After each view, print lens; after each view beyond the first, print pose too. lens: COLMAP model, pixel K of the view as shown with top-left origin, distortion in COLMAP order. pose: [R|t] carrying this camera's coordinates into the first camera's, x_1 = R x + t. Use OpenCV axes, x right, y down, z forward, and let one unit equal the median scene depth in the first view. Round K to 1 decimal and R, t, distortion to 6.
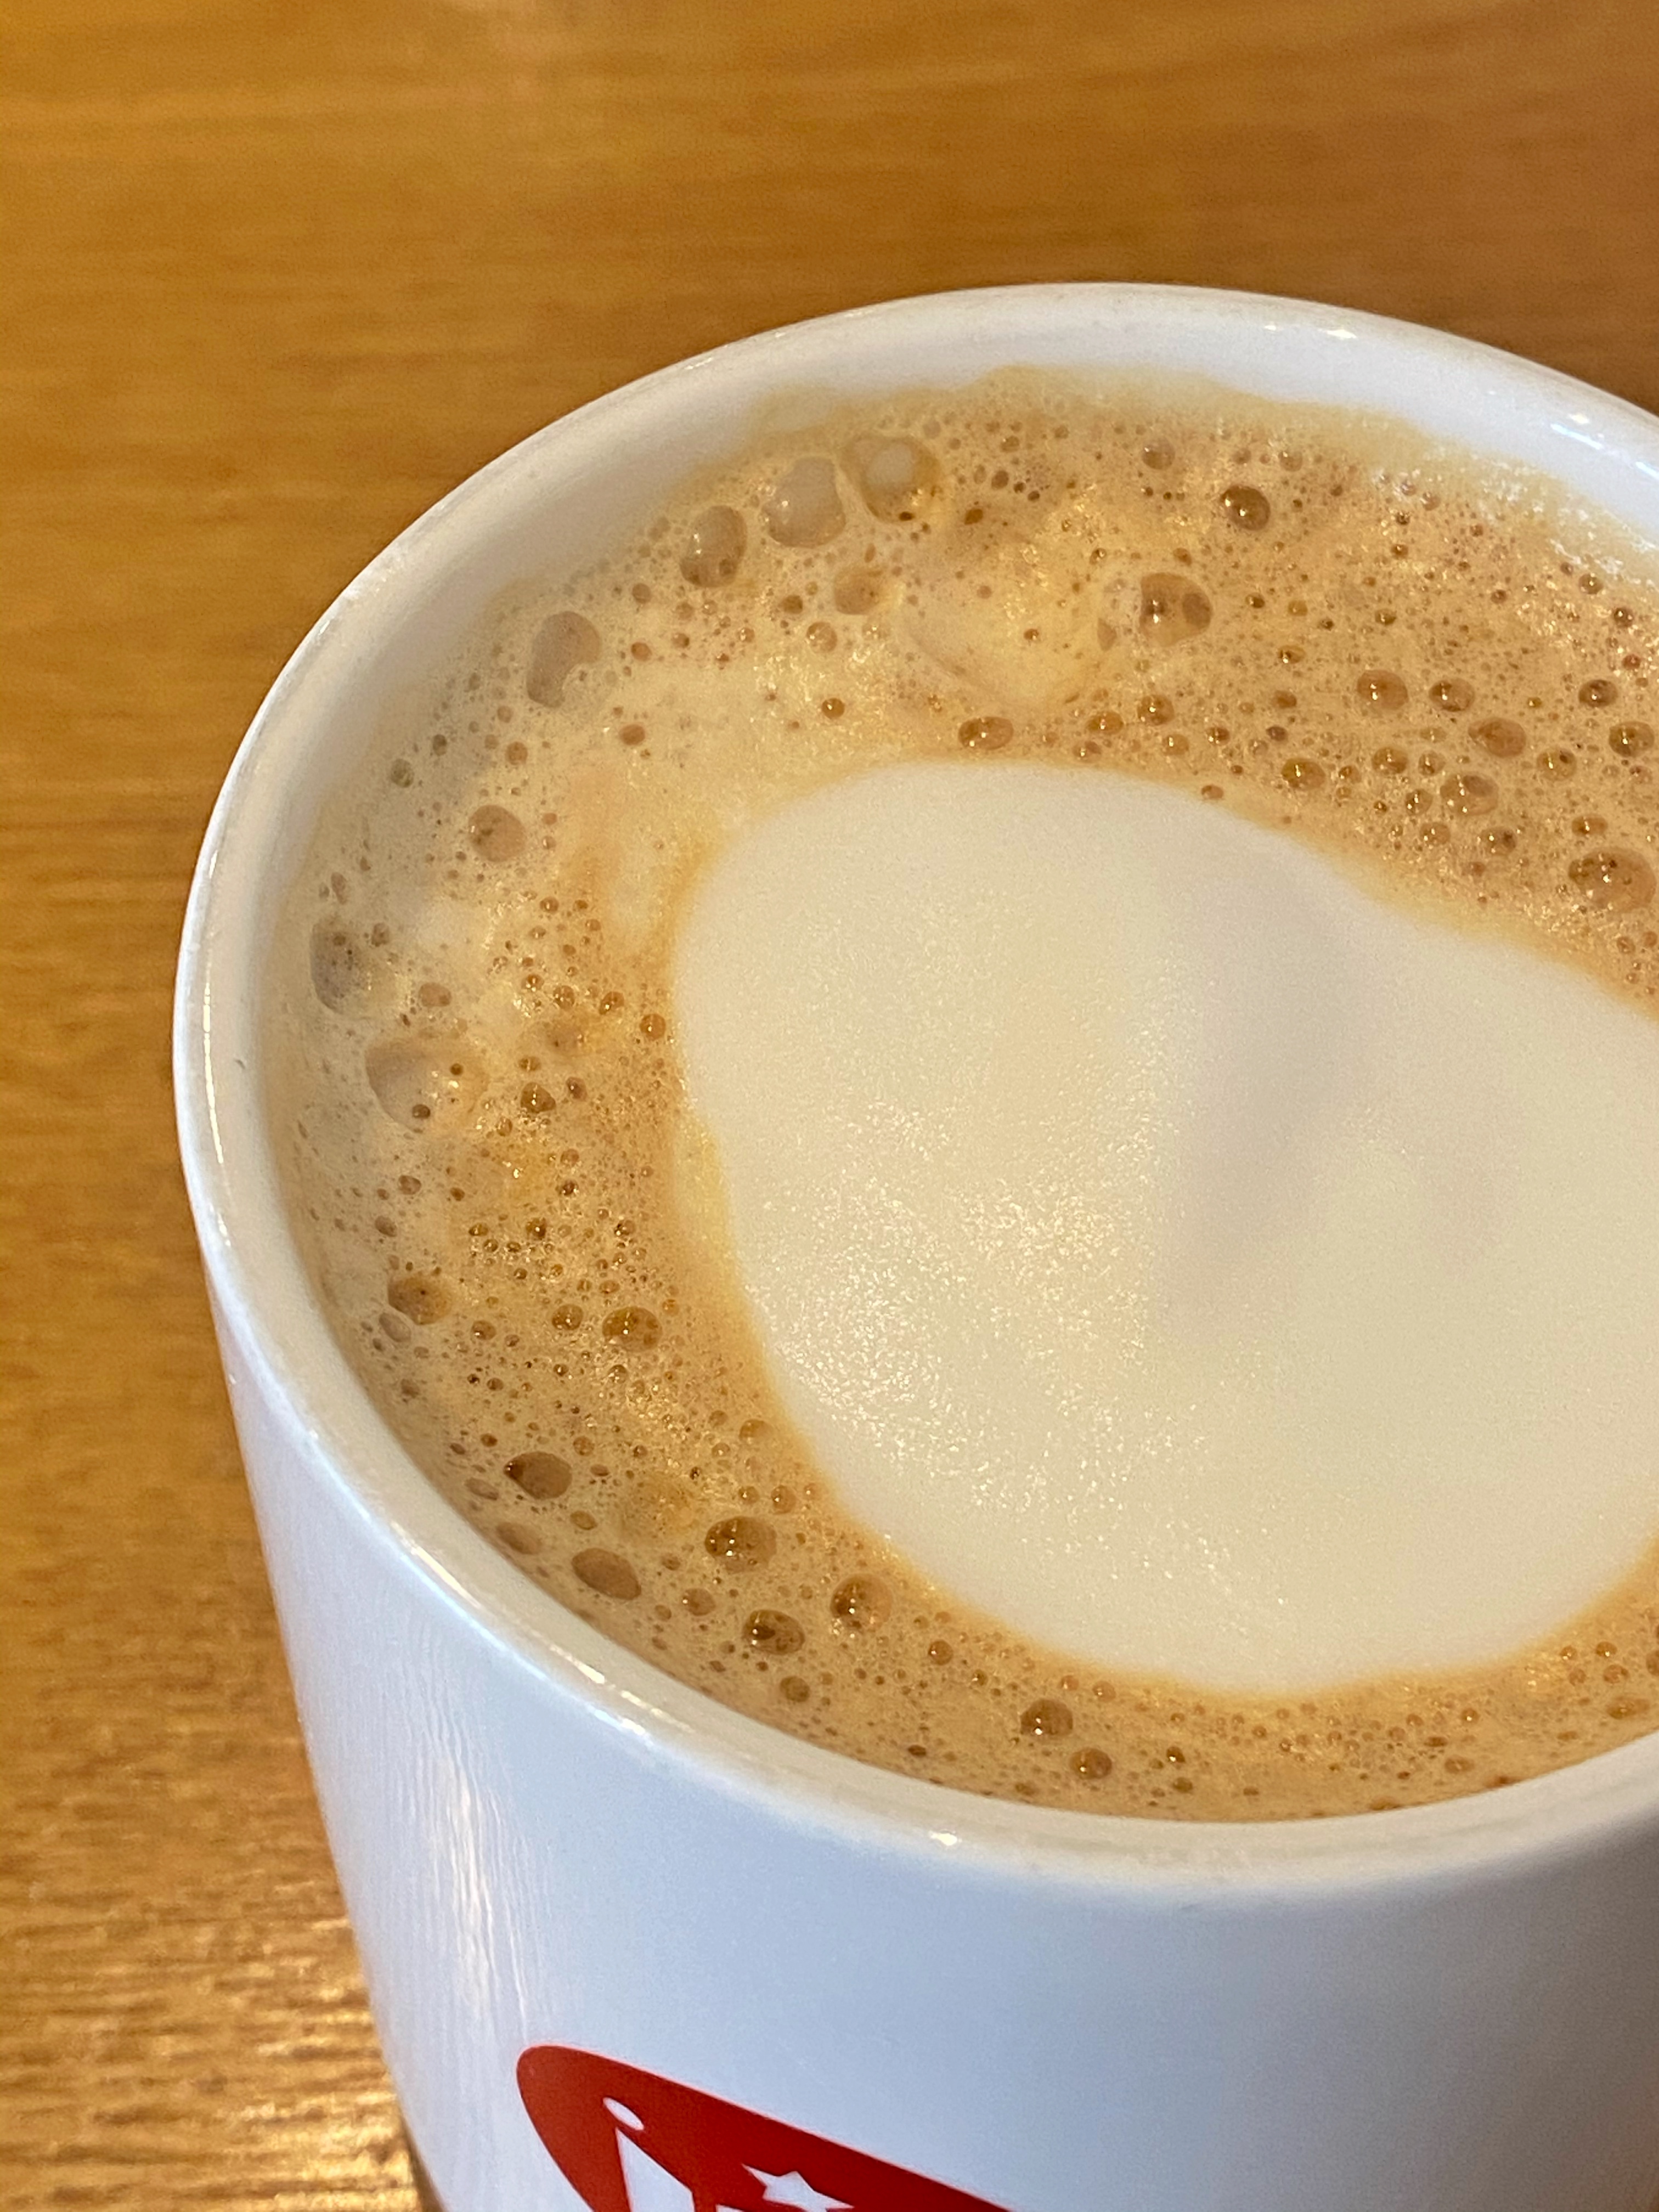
lens RADIAL K [[3857.3, 0, 876.3], [0, 3857.3, 1075.0], [0, 0, 1]] dist [0.226201, -0.638413]
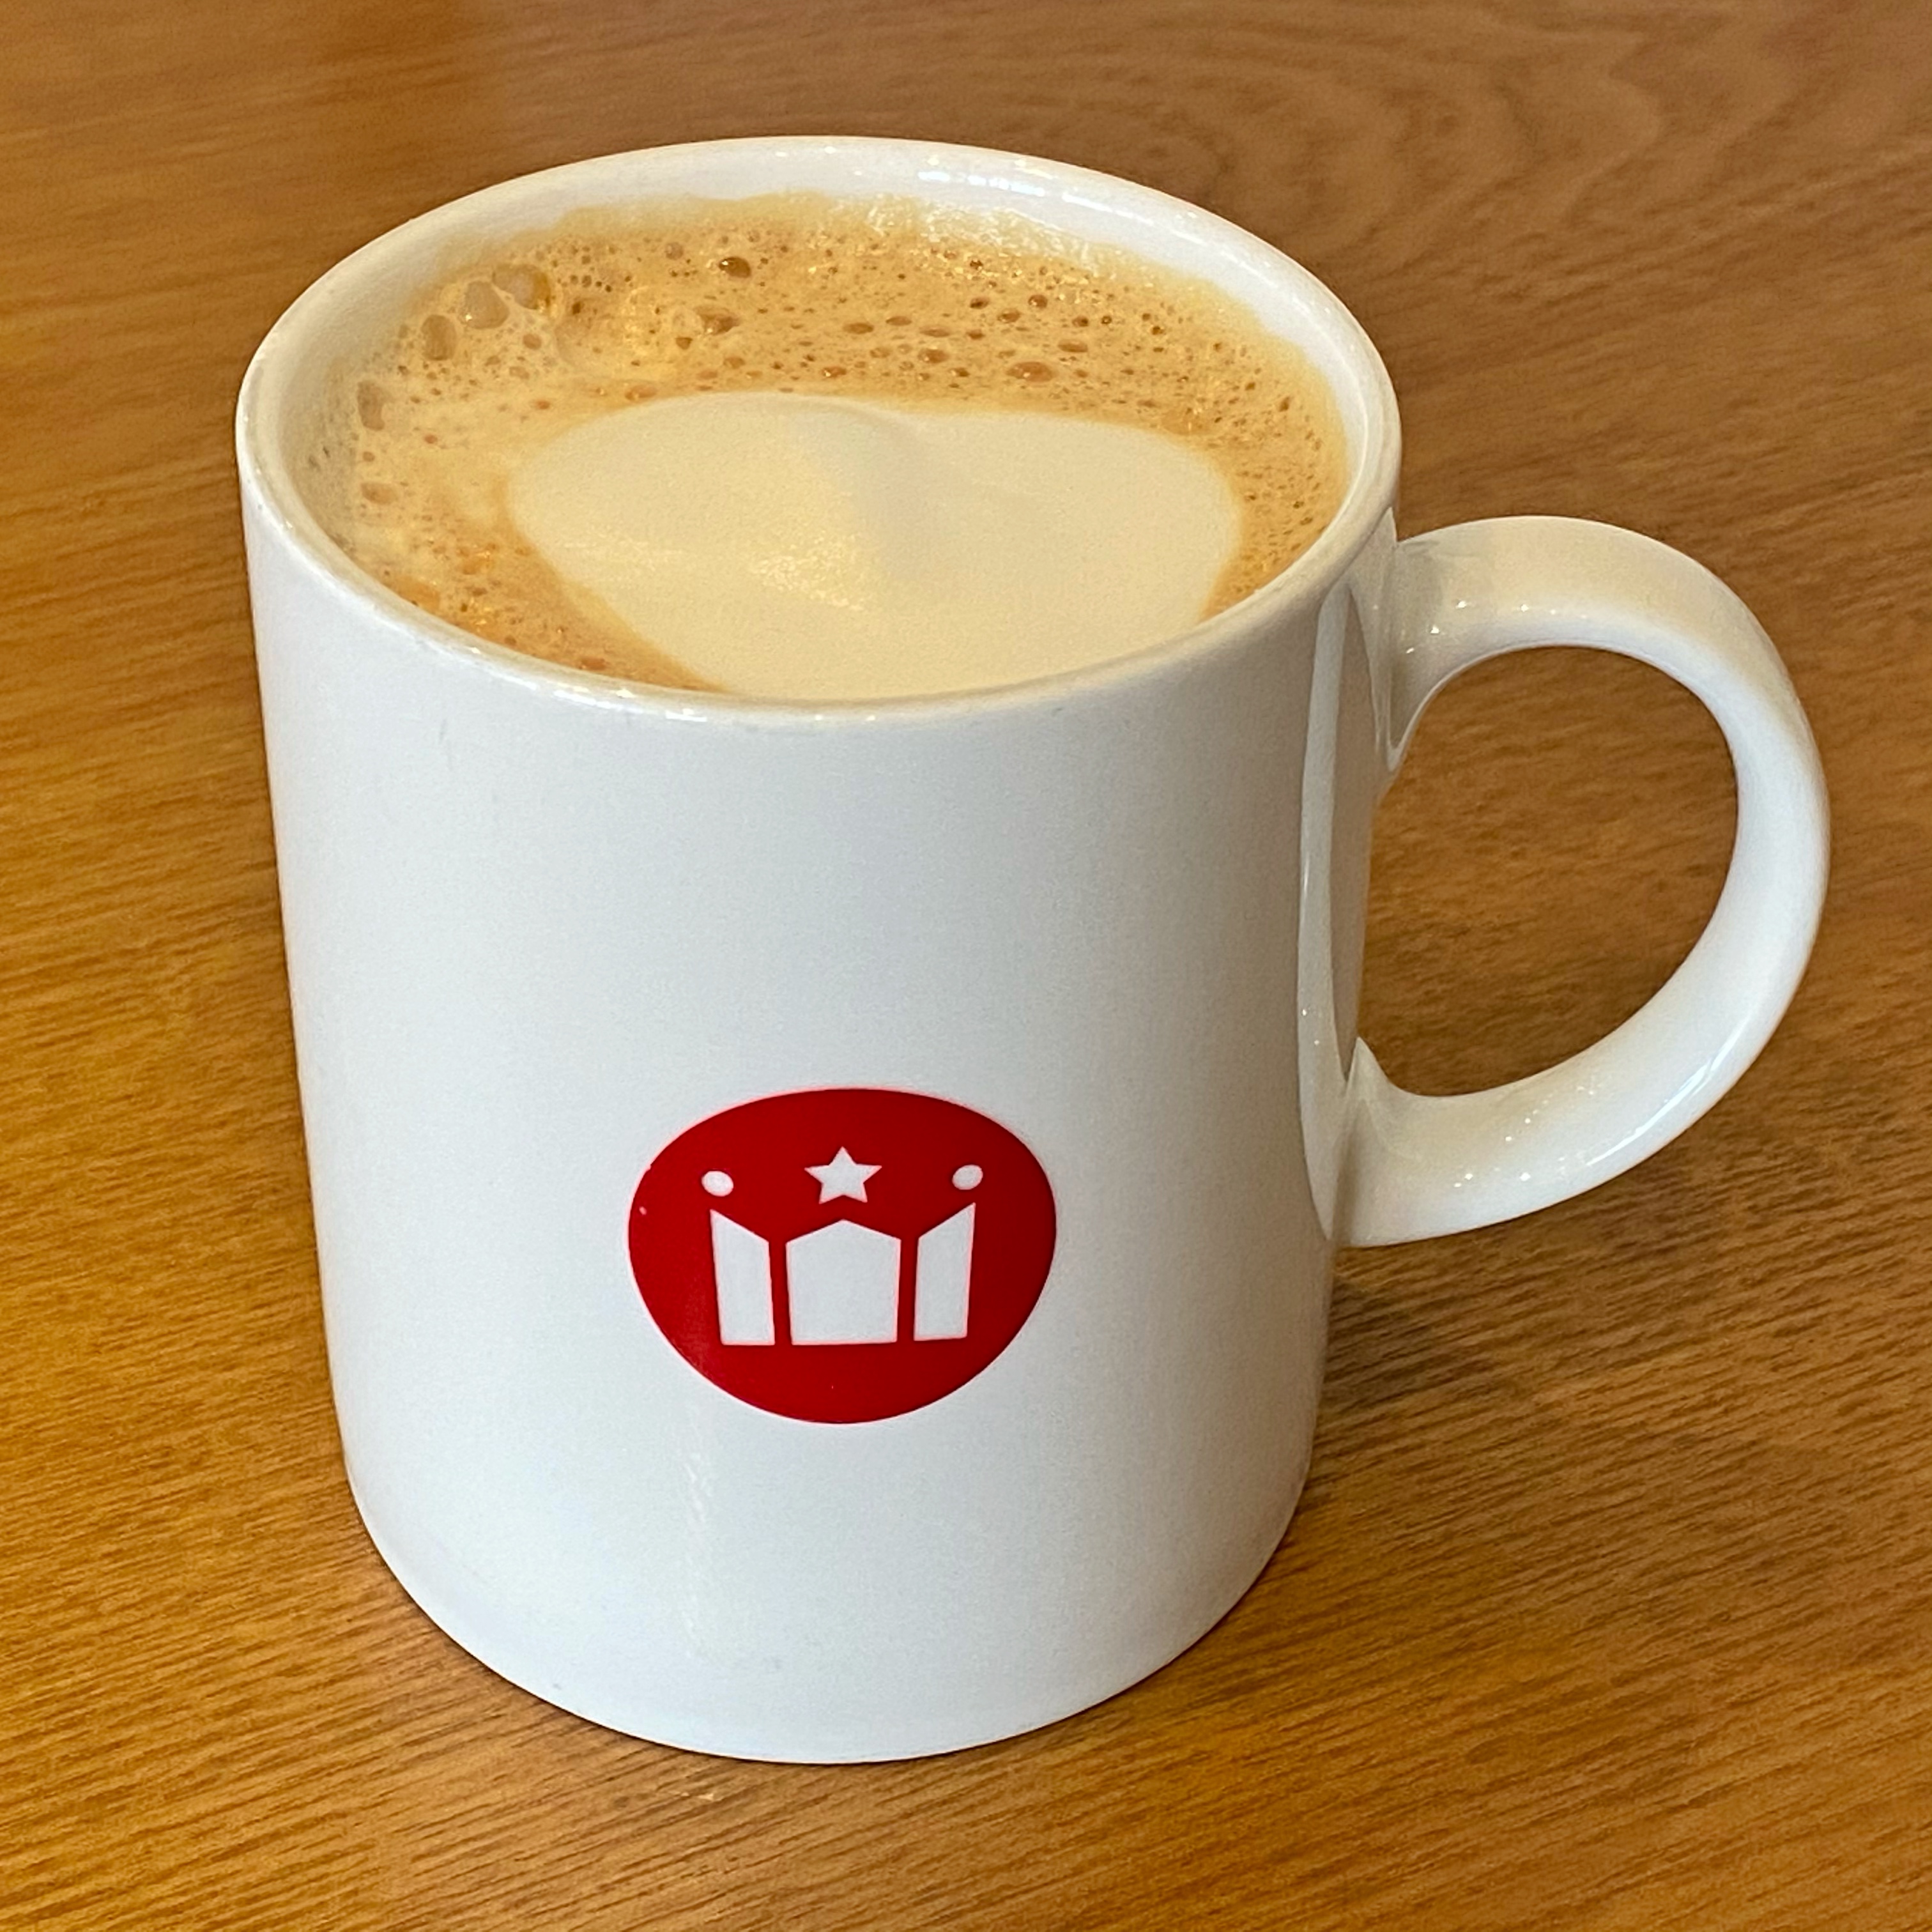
lens RADIAL K [[4361.2, 0, 849.9], [0, 4361.2, 973.4], [0, 0, 1]] dist [0.112814, 0.484650]
pose [[0.923691, -0.238567, 0.299800, -0.492465], [0.318318, 0.913335, -0.253954, 0.619181], [-0.213233, 0.330007, 0.919580, -0.606926]]
